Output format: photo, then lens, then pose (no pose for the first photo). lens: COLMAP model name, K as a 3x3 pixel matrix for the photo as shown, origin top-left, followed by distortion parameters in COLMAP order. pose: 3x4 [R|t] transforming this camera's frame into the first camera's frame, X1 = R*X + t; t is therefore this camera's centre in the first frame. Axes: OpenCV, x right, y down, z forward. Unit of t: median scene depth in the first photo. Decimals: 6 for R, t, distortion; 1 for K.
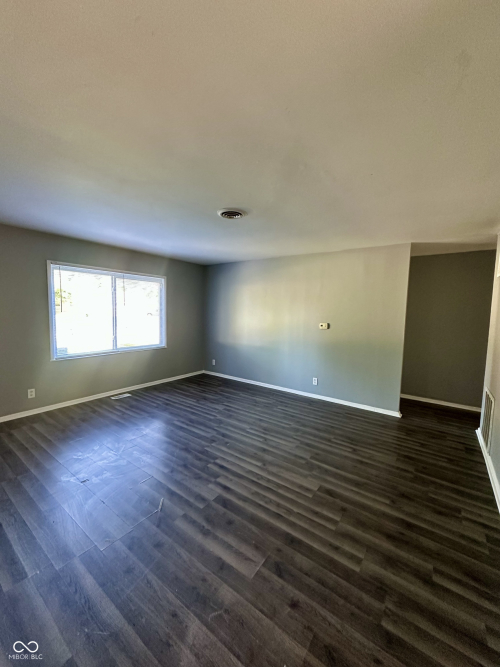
lens RADIAL K [[266.8, 0, 249.6], [0, 266.8, 333.6], [0, 0, 1]] dist [0.001601, -0.000050]
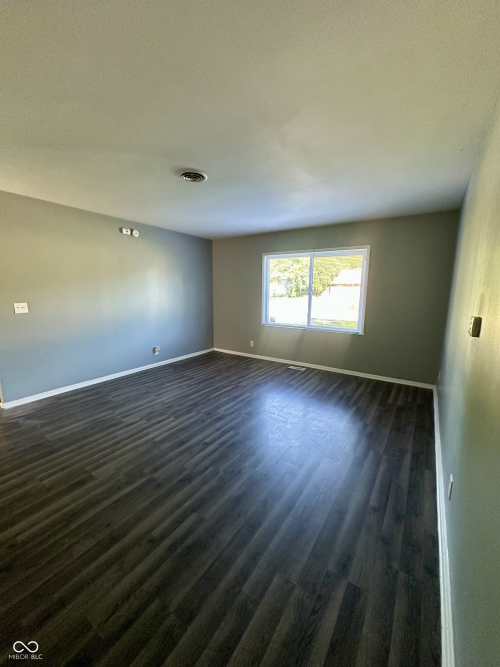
lens RADIAL K [[266.8, 0, 249.4], [0, 266.8, 331.6], [0, 0, 1]] dist [0.001601, -0.000050]
pose [[0.029609, 0.134743, -0.990438, 0.924515], [-0.092287, 0.987009, 0.131517, -0.060984], [0.995292, 0.087510, 0.041659, 1.209499]]
